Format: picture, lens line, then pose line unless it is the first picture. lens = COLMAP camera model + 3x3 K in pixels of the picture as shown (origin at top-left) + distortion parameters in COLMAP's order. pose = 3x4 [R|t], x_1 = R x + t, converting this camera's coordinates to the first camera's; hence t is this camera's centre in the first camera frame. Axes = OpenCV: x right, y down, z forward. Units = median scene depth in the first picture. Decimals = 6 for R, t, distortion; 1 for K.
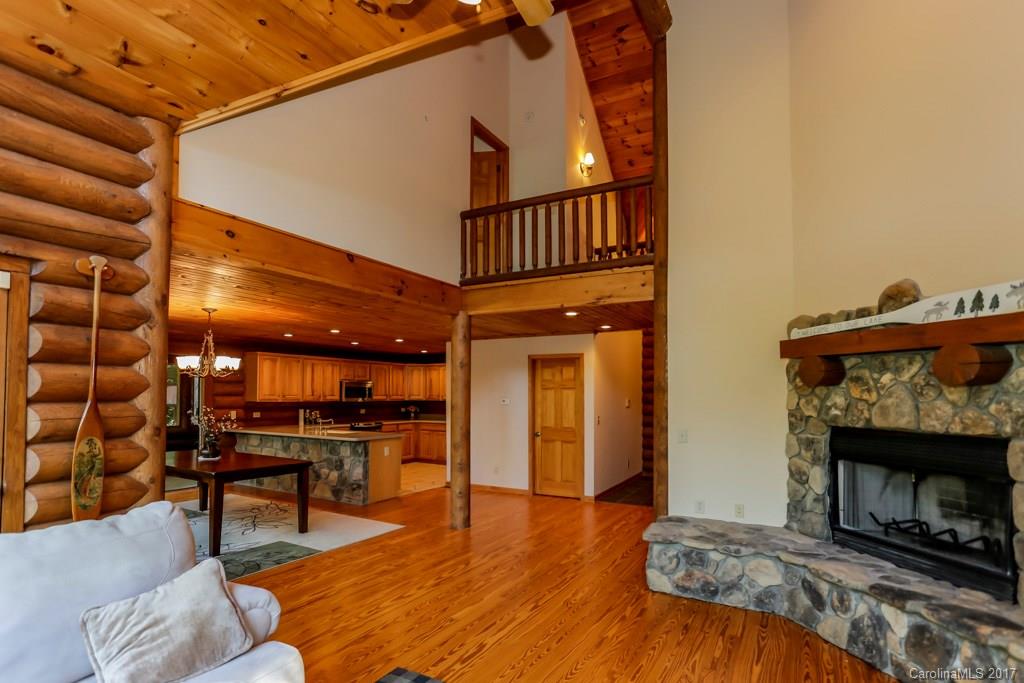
lens RADIAL K [[521.5, 0, 506.7], [0, 521.5, 392.9], [0, 0, 1]] dist [-0.019852, 0.001376]
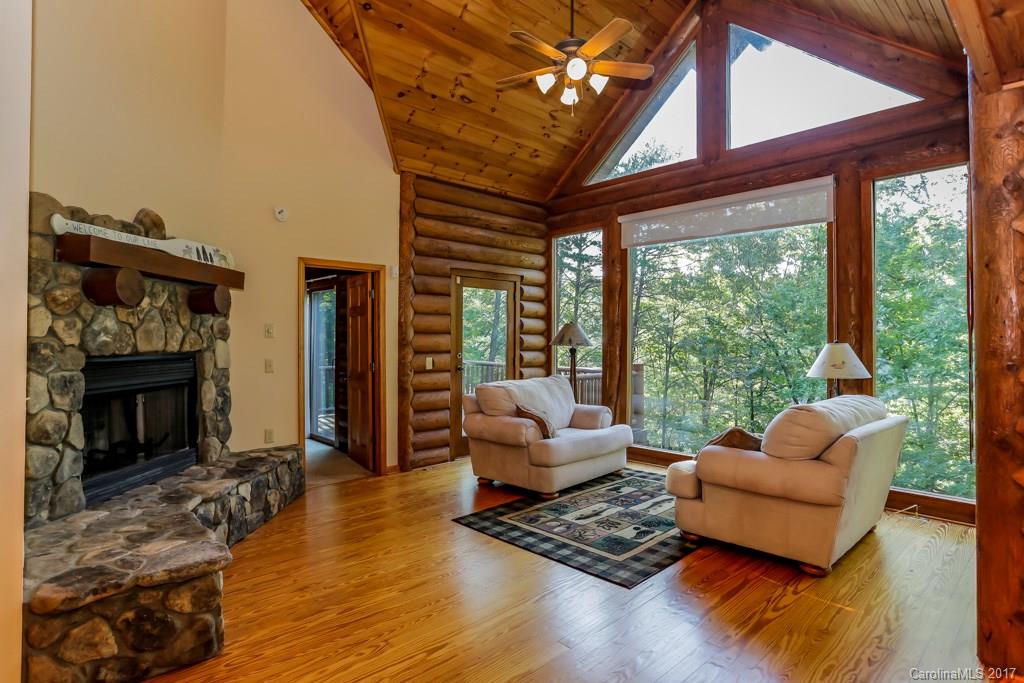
lens RADIAL K [[556.4, 0, 510.9], [0, 556.4, 337.4], [0, 0, 1]] dist [0.000859, 0.000130]
pose [[-0.952646, -0.002998, 0.304067, -0.237904], [-0.004235, 0.999985, -0.003408, 0.036421], [-0.304052, -0.004535, -0.952645, 1.642033]]
